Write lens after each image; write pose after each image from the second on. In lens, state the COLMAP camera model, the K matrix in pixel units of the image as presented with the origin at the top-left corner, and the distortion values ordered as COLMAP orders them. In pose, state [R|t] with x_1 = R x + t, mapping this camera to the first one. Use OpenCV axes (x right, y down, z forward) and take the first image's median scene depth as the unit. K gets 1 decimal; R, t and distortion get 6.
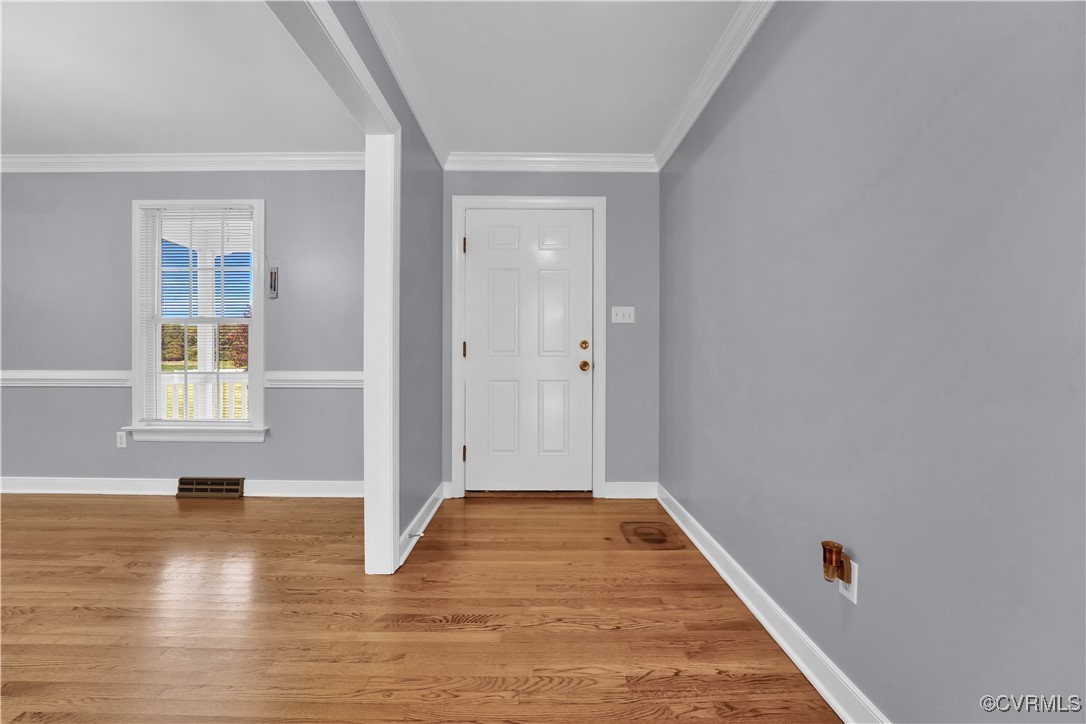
lens RADIAL K [[445.4, 0, 539.6], [0, 445.4, 355.6], [0, 0, 1]] dist [-0.023229, 0.000584]
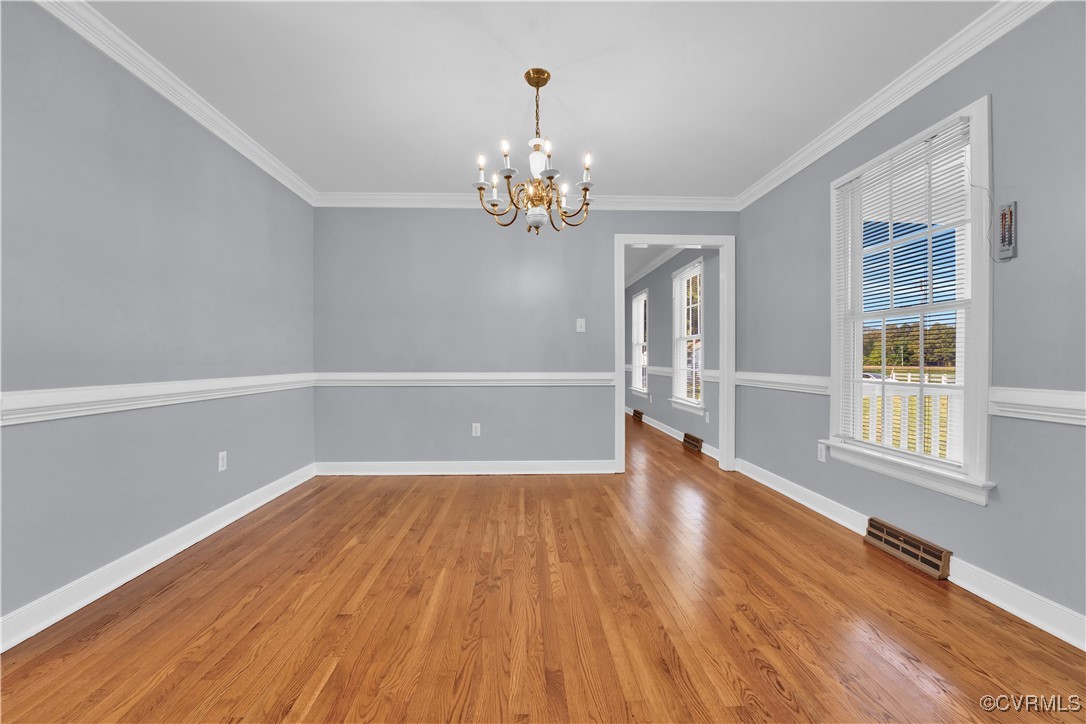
lens RADIAL K [[444.3, 0, 544.3], [0, 444.3, 364.6], [0, 0, 1]] dist [-0.022052, 0.000503]
pose [[0.046652, 0.009298, -0.998868, -0.074452], [-0.003637, 0.999952, 0.009138, 0.002827], [0.998905, 0.003207, 0.046684, 0.382631]]
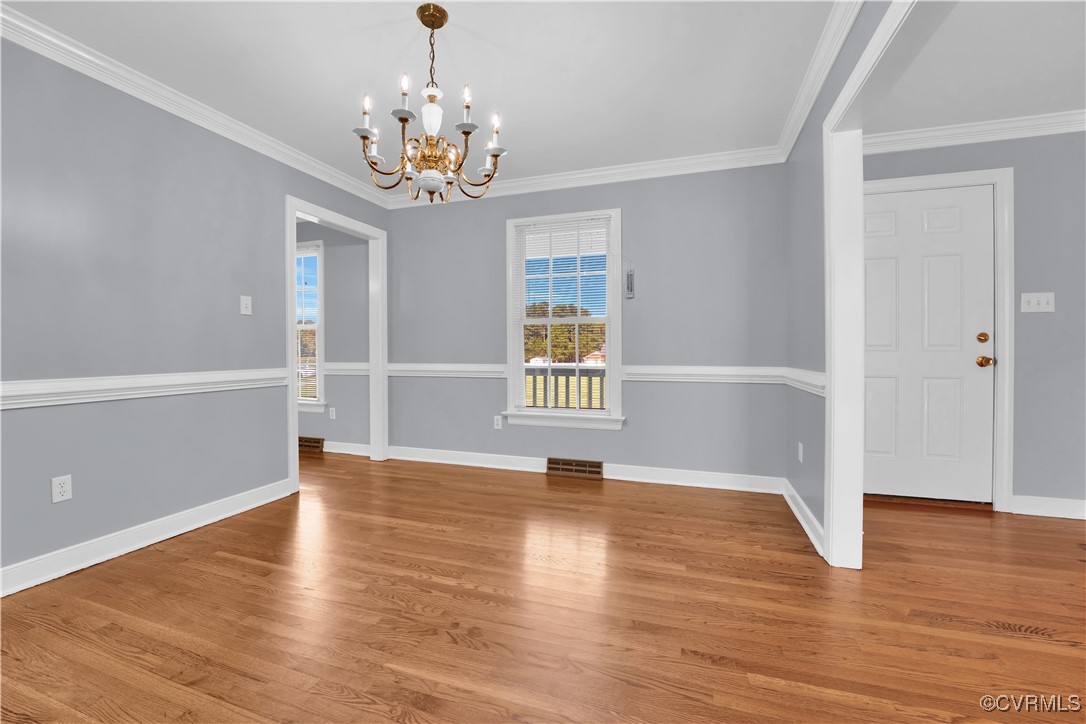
lens RADIAL K [[445.4, 0, 539.6], [0, 445.4, 355.6], [0, 0, 1]] dist [-0.023229, 0.000584]
pose [[0.944236, -0.000744, -0.329269, -0.454475], [0.003461, 0.999965, 0.007664, 0.001334], [0.329251, -0.008376, 0.944205, -0.108979]]
